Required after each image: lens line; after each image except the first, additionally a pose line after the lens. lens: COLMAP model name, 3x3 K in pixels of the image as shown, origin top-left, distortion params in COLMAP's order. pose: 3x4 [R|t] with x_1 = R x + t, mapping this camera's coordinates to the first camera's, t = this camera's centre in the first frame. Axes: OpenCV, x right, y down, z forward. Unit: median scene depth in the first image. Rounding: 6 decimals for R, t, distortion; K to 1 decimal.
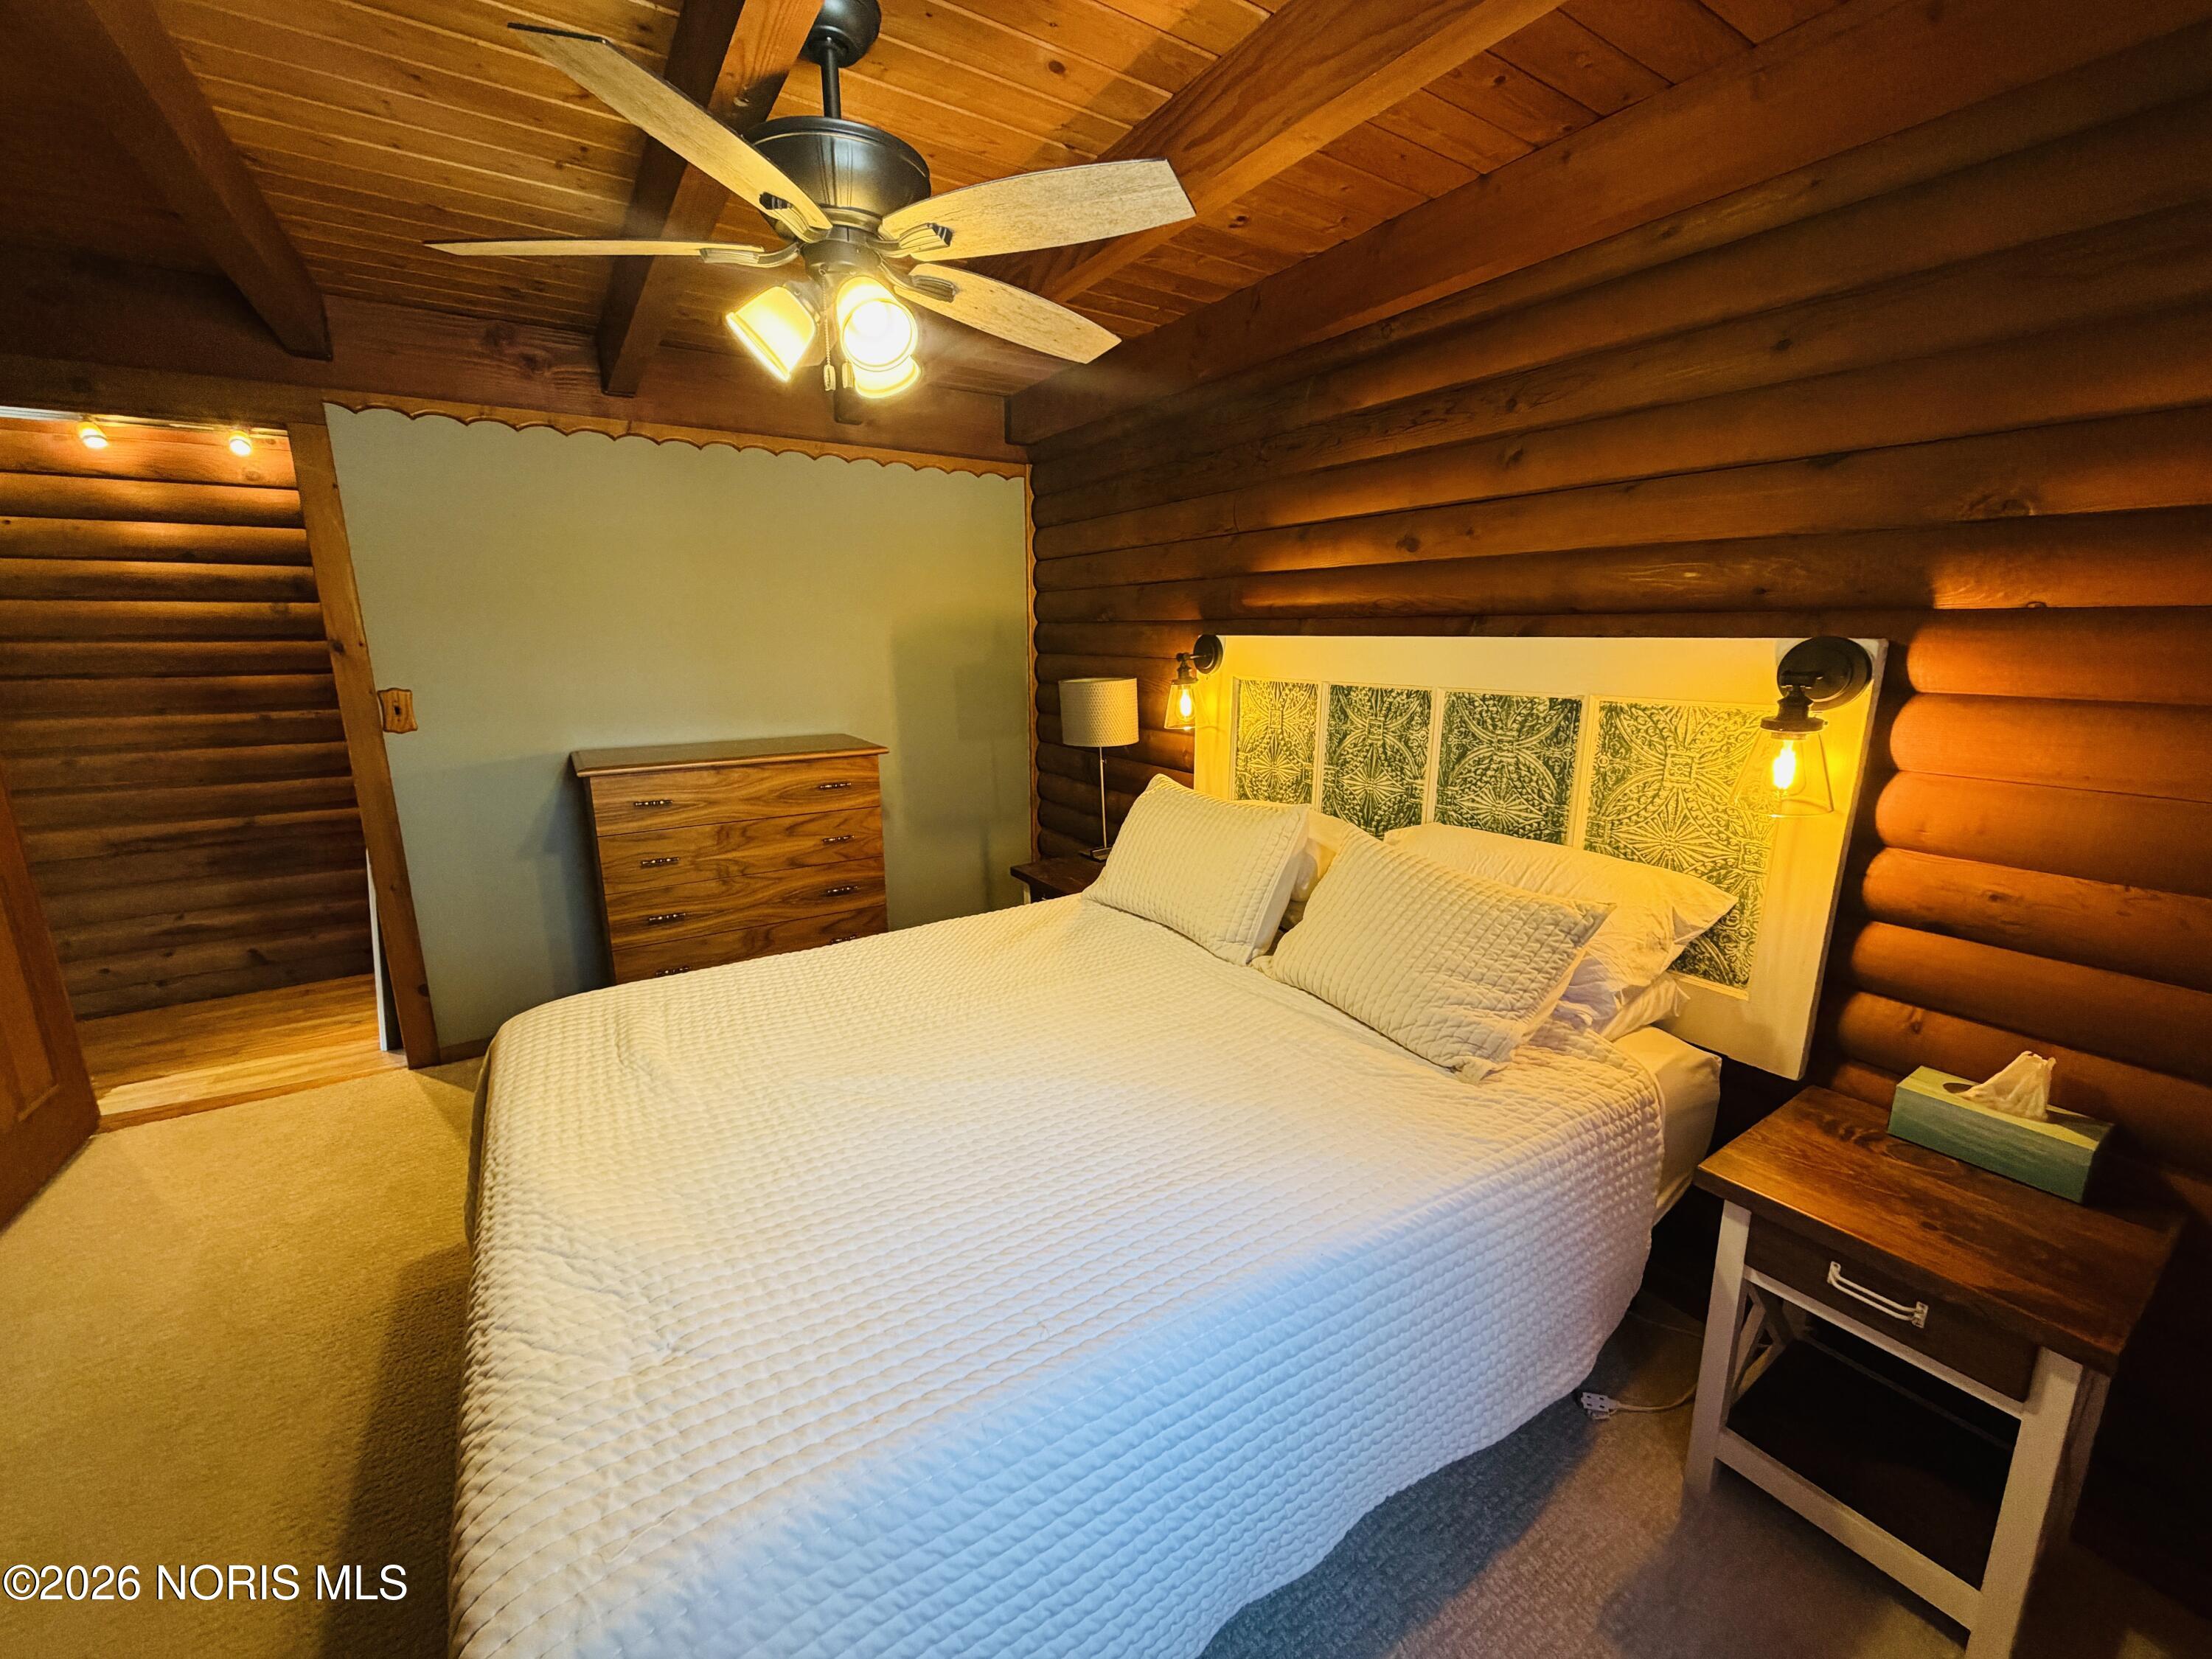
lens RADIAL K [[879.9, 0, 1101.0], [0, 879.9, 827.4], [0, 0, 1]] dist [0.001711, 0.000322]
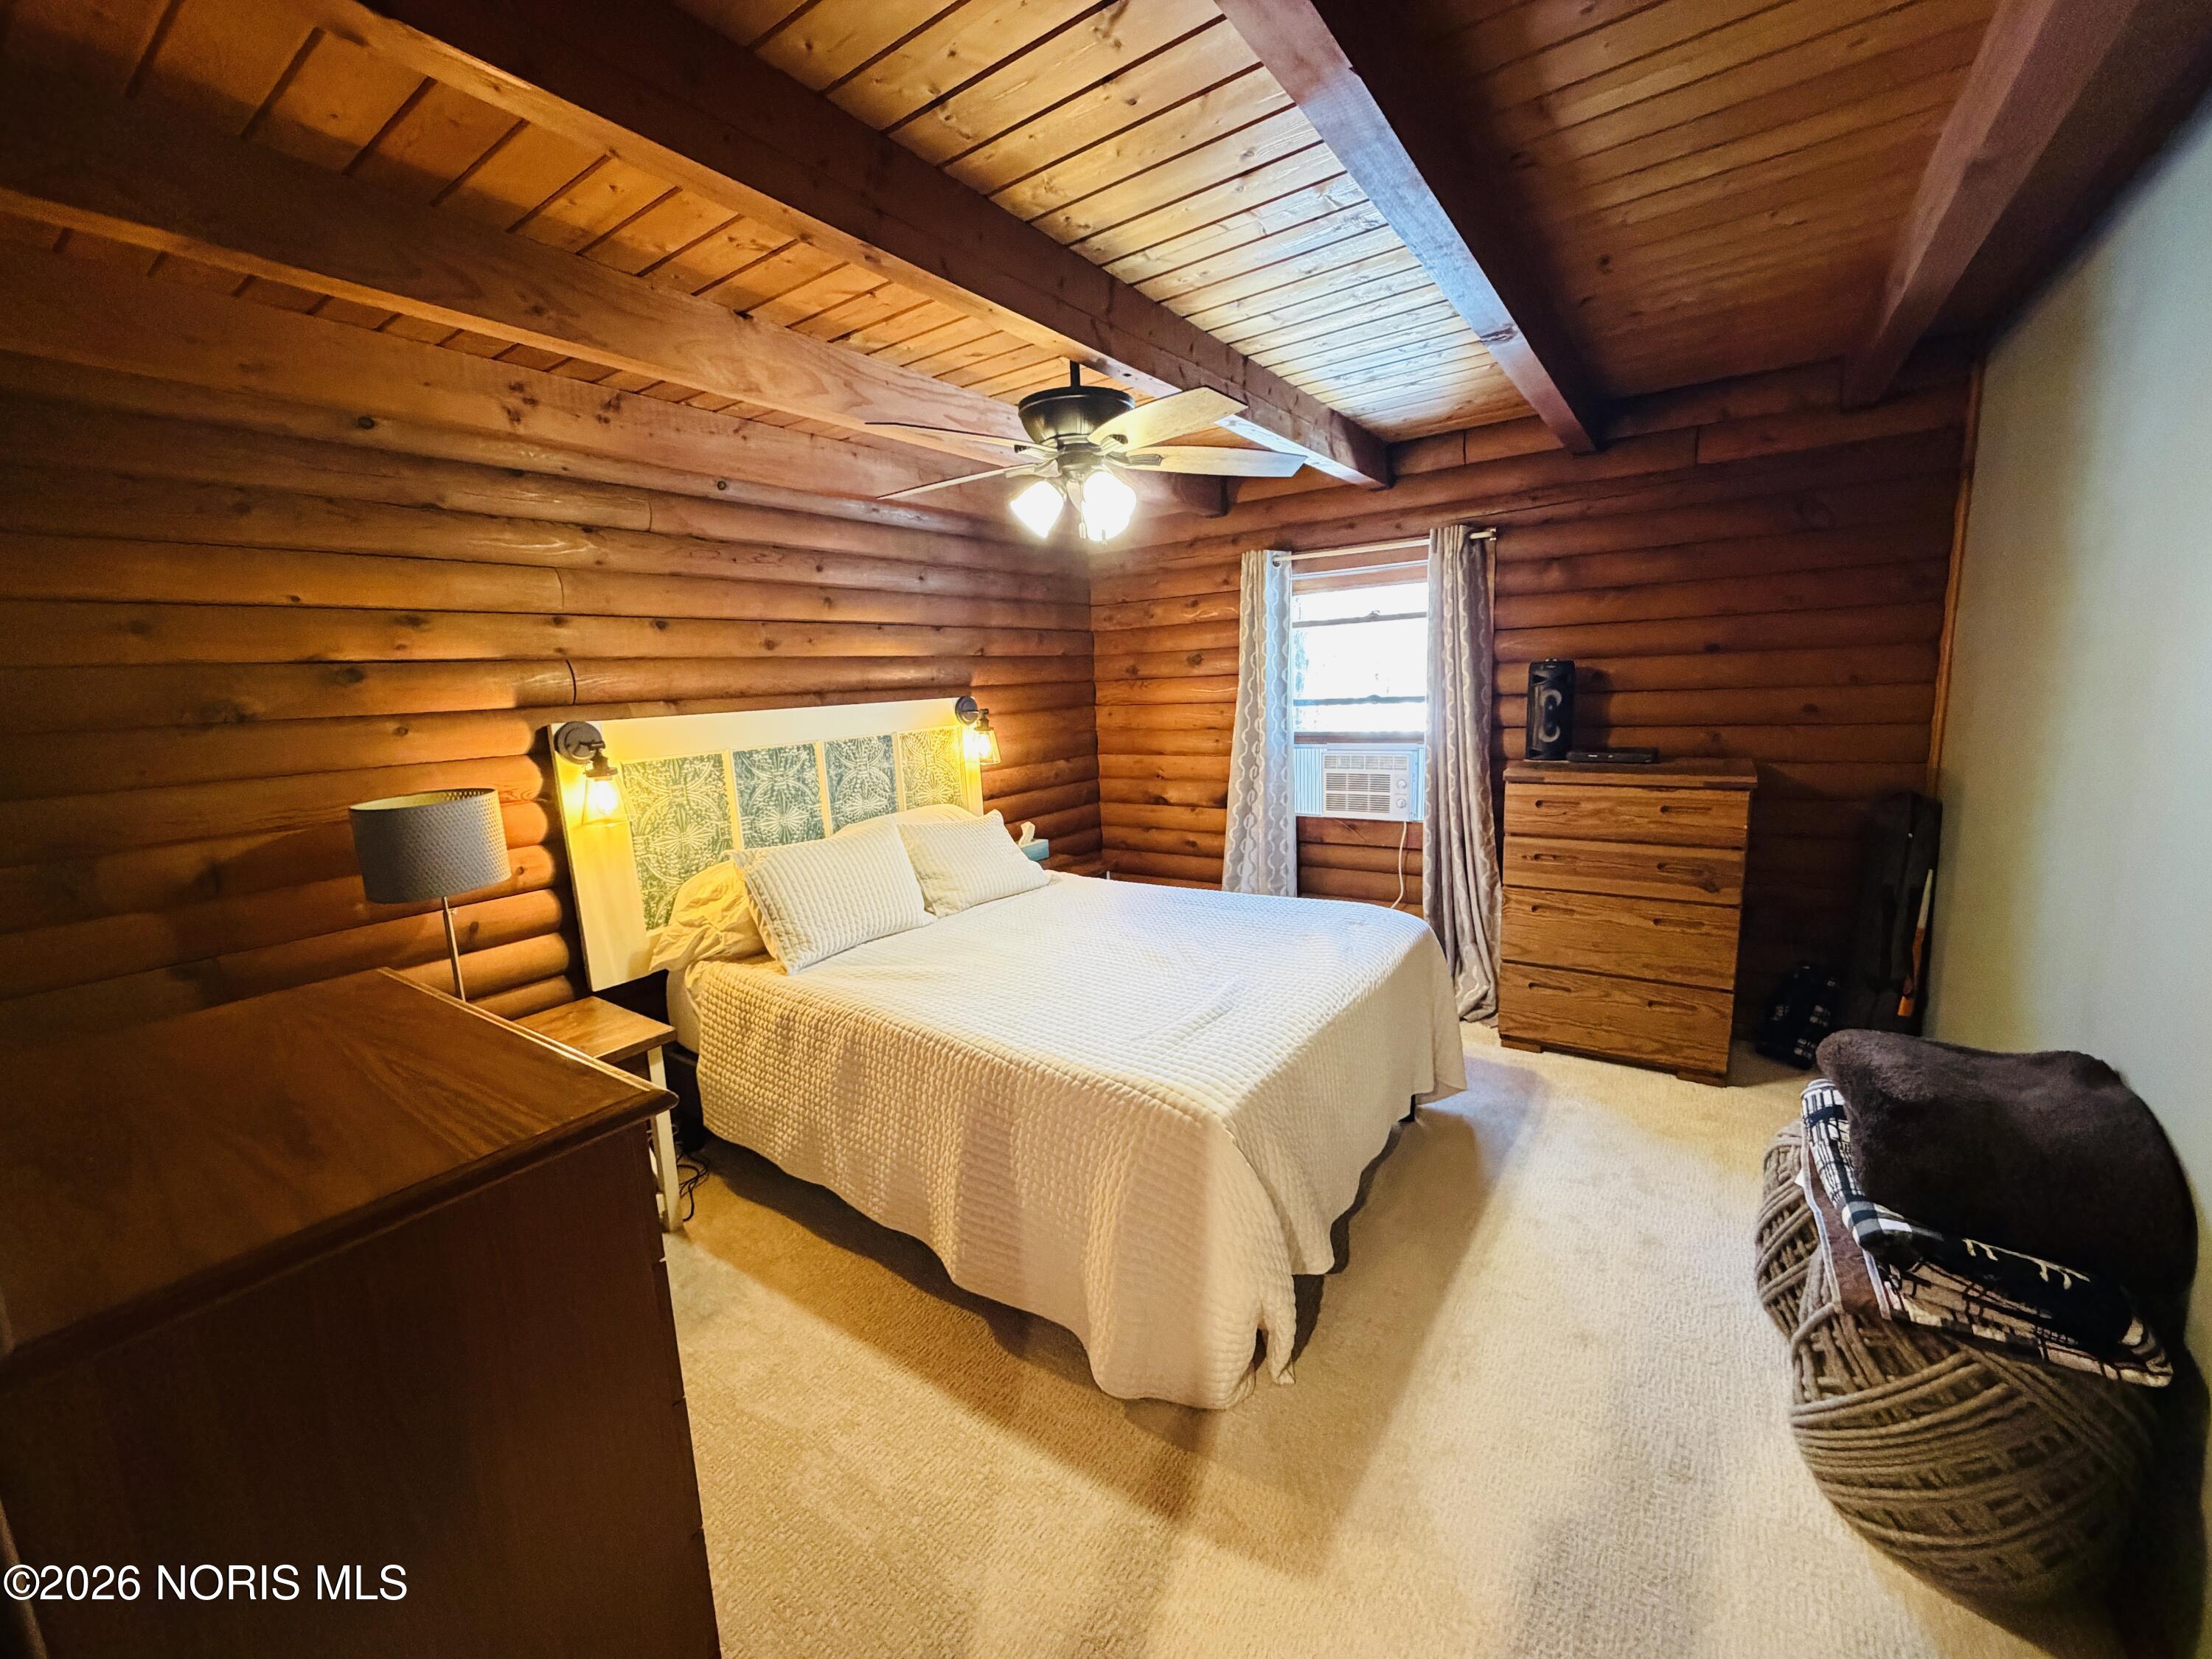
lens RADIAL K [[879.9, 0, 1101.0], [0, 879.9, 827.4], [0, 0, 1]] dist [0.001711, 0.000322]
pose [[-0.373488, -0.141590, 0.916765, -1.177205], [0.245011, 0.938130, 0.244706, -0.264149], [-0.894693, 0.316012, -0.315690, 1.070601]]
